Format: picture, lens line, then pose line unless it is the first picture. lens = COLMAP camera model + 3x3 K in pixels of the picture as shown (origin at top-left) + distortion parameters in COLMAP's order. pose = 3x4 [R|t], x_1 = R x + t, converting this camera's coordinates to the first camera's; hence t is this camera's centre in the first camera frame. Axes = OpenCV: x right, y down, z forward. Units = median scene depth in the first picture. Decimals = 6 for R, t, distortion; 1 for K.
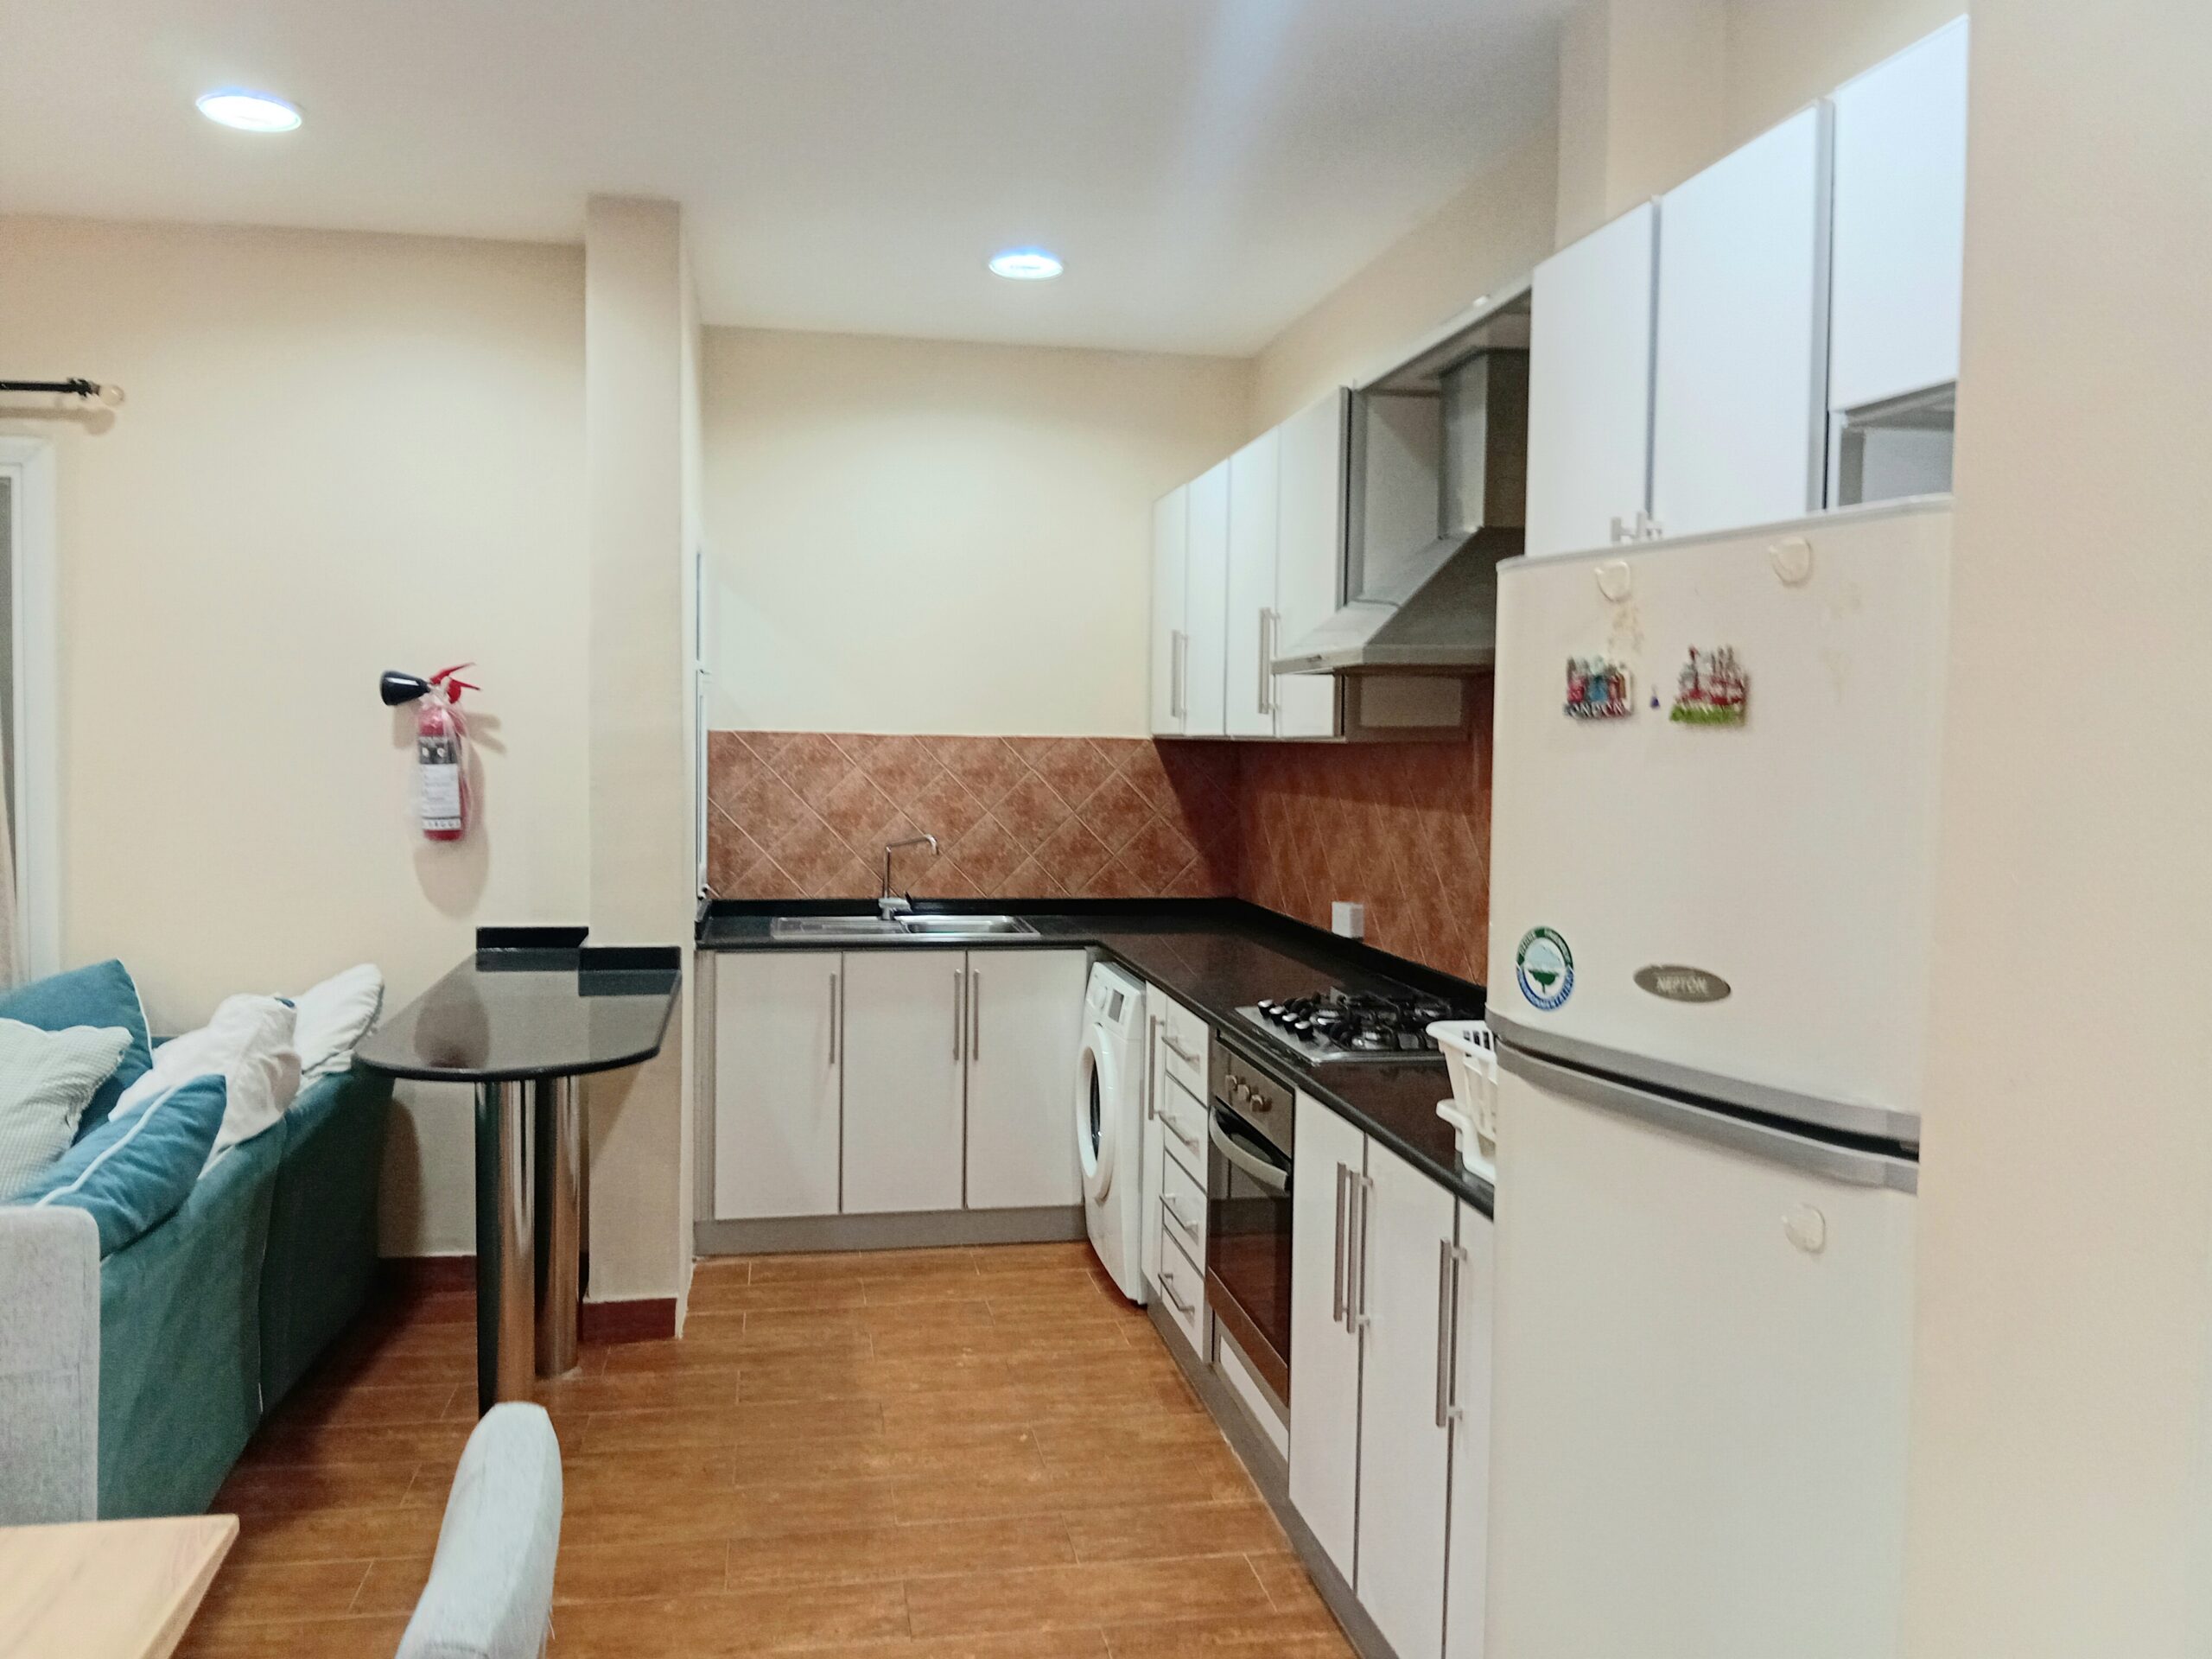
lens RADIAL K [[1747.8, 0, 1106.0], [0, 1747.8, 829.5], [0, 0, 1]] dist [-0.004299, -0.131639]
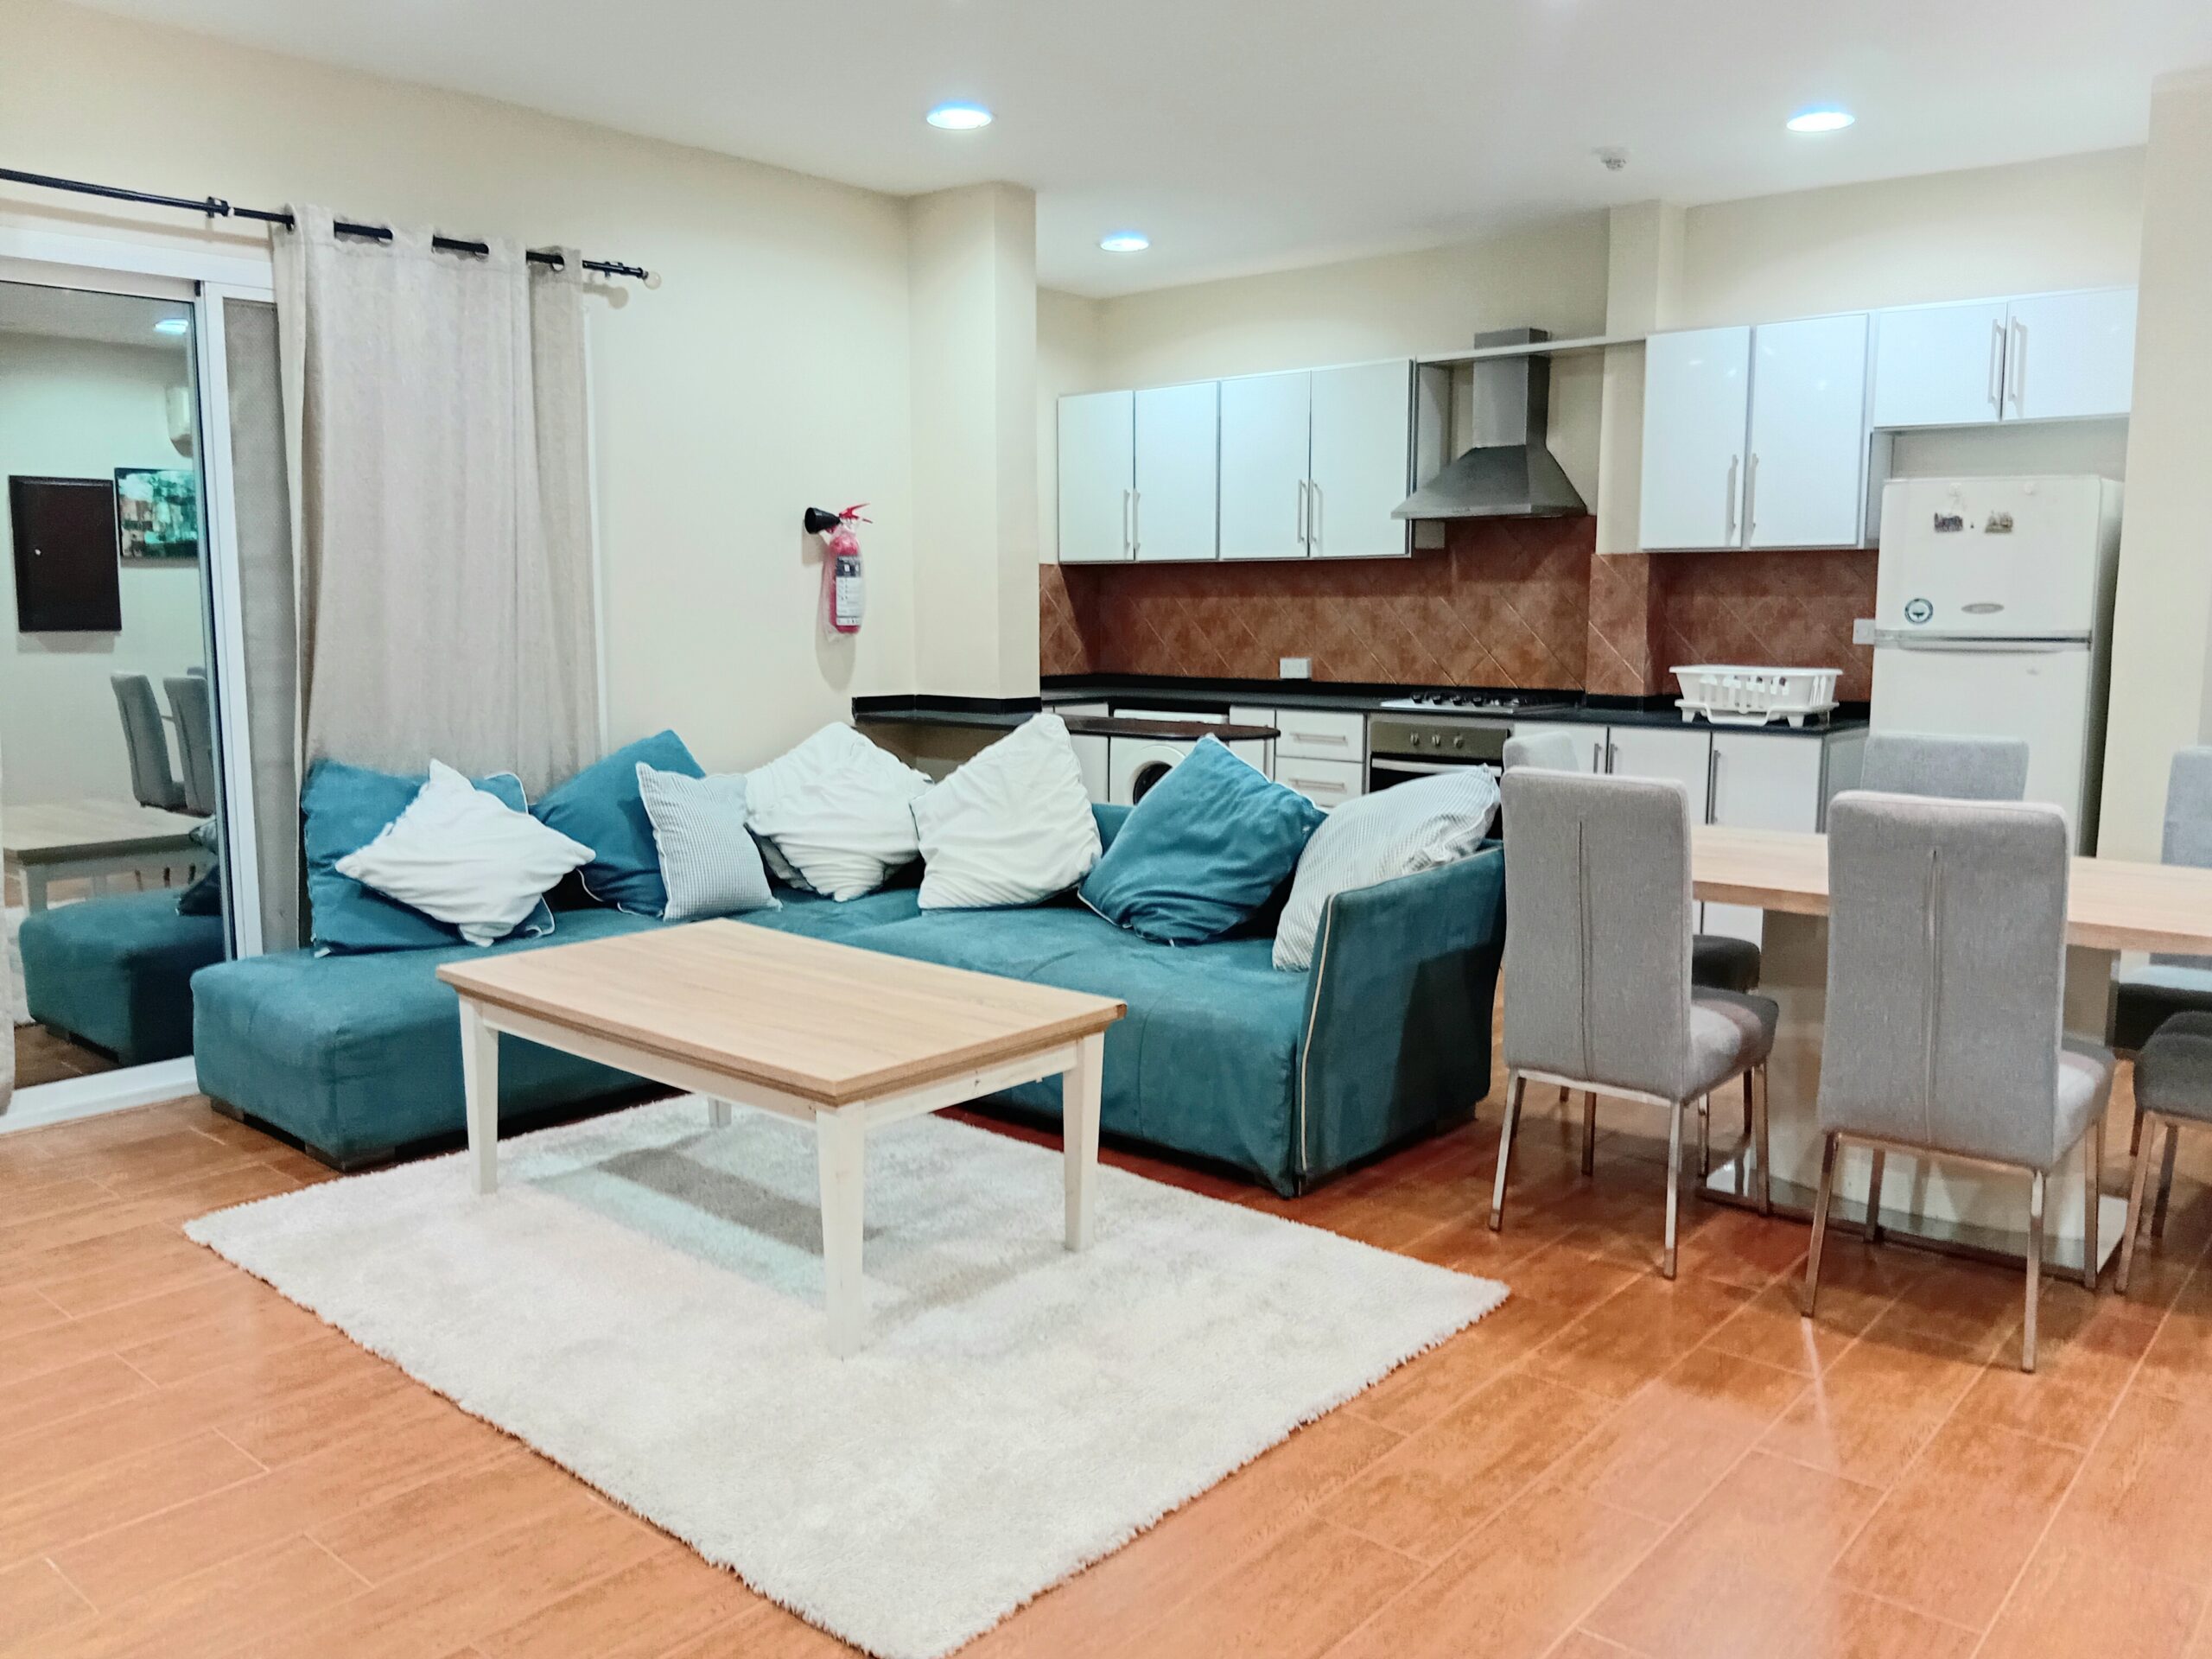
lens RADIAL K [[1747.8, 0, 1106.0], [0, 1747.8, 829.5], [0, 0, 1]] dist [-0.004299, -0.131639]
pose [[0.784805, -0.095107, 0.612402, -1.085977], [0.046899, 0.994435, 0.094334, 0.040701], [-0.617965, -0.045313, 0.784898, -0.217869]]
